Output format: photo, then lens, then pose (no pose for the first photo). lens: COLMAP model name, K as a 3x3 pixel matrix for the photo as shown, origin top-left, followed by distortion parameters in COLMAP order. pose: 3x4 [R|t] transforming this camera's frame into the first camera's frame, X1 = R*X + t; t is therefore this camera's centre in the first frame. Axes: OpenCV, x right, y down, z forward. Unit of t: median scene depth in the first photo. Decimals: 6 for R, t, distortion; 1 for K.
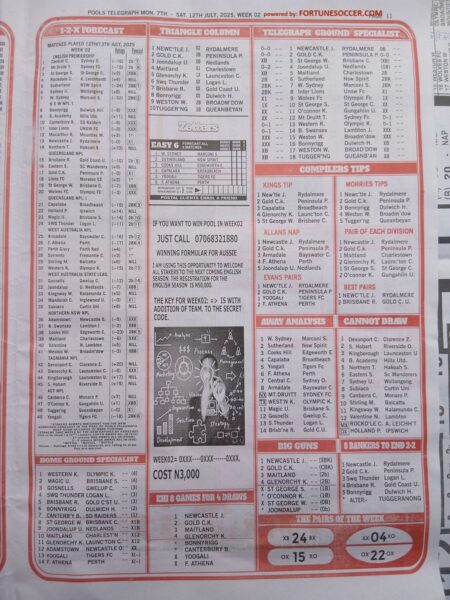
lens RADIAL K [[462.3, 0, 209.9], [0, 462.3, 318.2], [0, 0, 1]] dist [-0.005749, -0.072659]
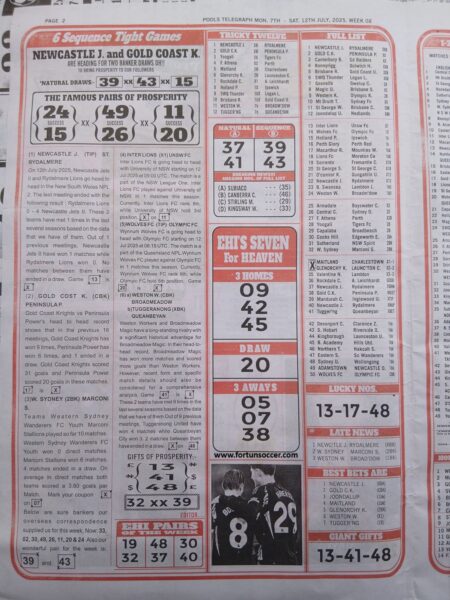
lens RADIAL K [[462.3, 0, 201.8], [0, 462.3, 322.7], [0, 0, 1]] dist [-0.005749, -0.072659]
pose [[0.999962, 0.007682, -0.004182, -0.883396], [-0.007668, 0.999965, 0.003494, 0.006370], [0.004209, -0.003462, 0.999985, -0.025312]]
